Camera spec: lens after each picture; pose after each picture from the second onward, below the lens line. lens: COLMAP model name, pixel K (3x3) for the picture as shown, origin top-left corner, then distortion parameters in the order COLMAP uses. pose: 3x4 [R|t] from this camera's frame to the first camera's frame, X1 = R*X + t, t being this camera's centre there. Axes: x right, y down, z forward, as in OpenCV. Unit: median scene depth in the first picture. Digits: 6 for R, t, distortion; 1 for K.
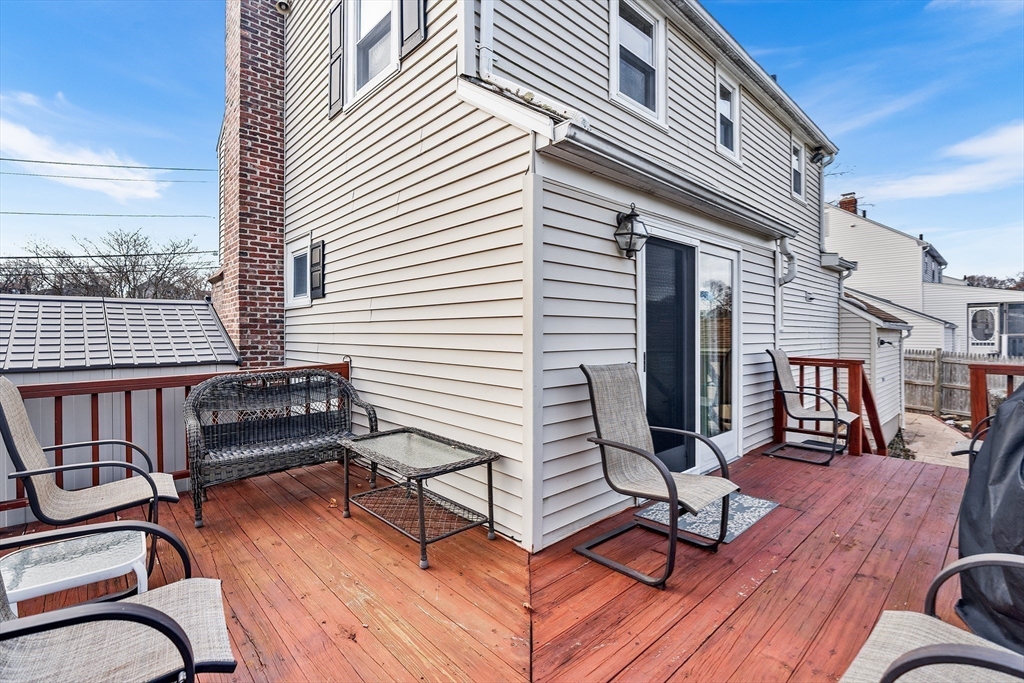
lens RADIAL K [[479.4, 0, 513.8], [0, 479.4, 335.3], [0, 0, 1]] dist [-0.005348, 0.000658]
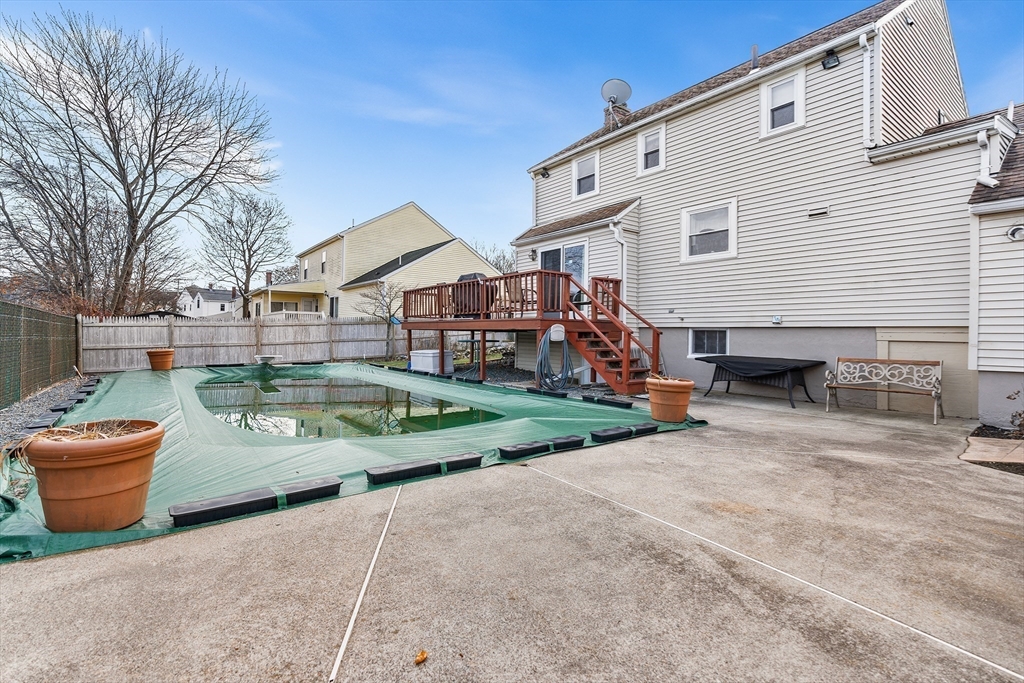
lens RADIAL K [[479.4, 0, 514.7], [0, 479.4, 340.1], [0, 0, 1]] dist [-0.005348, 0.000658]
pose [[-0.081338, 0.011349, -0.996622, 3.557188], [-0.010902, 0.999865, 0.012275, 0.383836], [0.996627, 0.011864, -0.081203, 0.964822]]
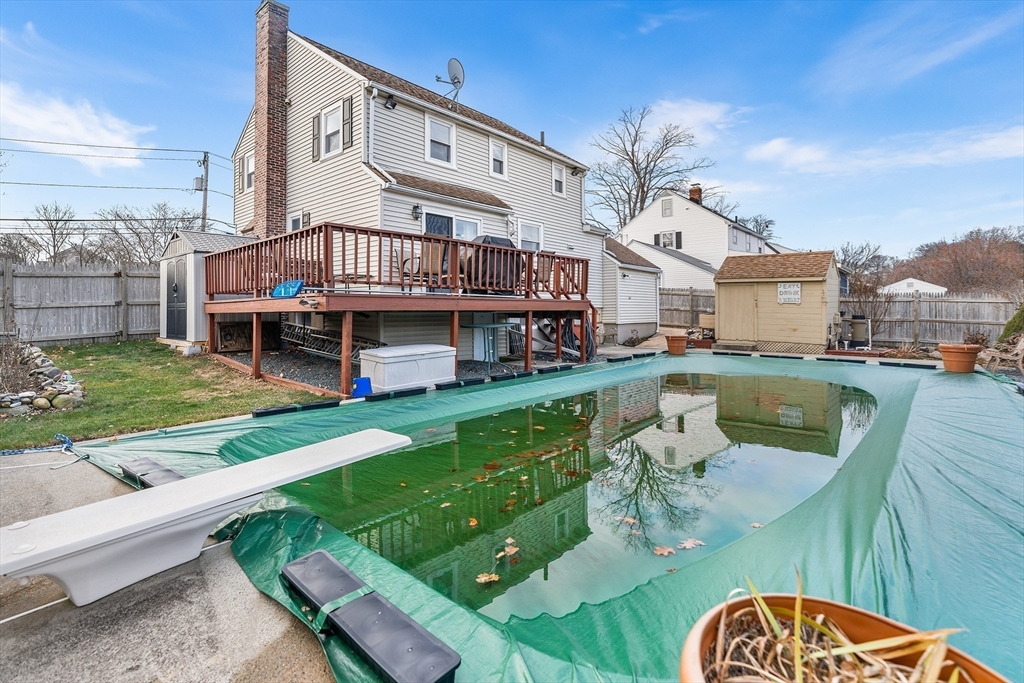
lens RADIAL K [[479.4, 0, 515.8], [0, 479.4, 304.5], [0, 0, 1]] dist [-0.005348, 0.000658]
pose [[0.993918, -0.000537, 0.110117, 0.441954], [0.001854, 0.999928, -0.011853, 0.357735], [-0.110103, 0.011985, 0.993848, -1.816139]]
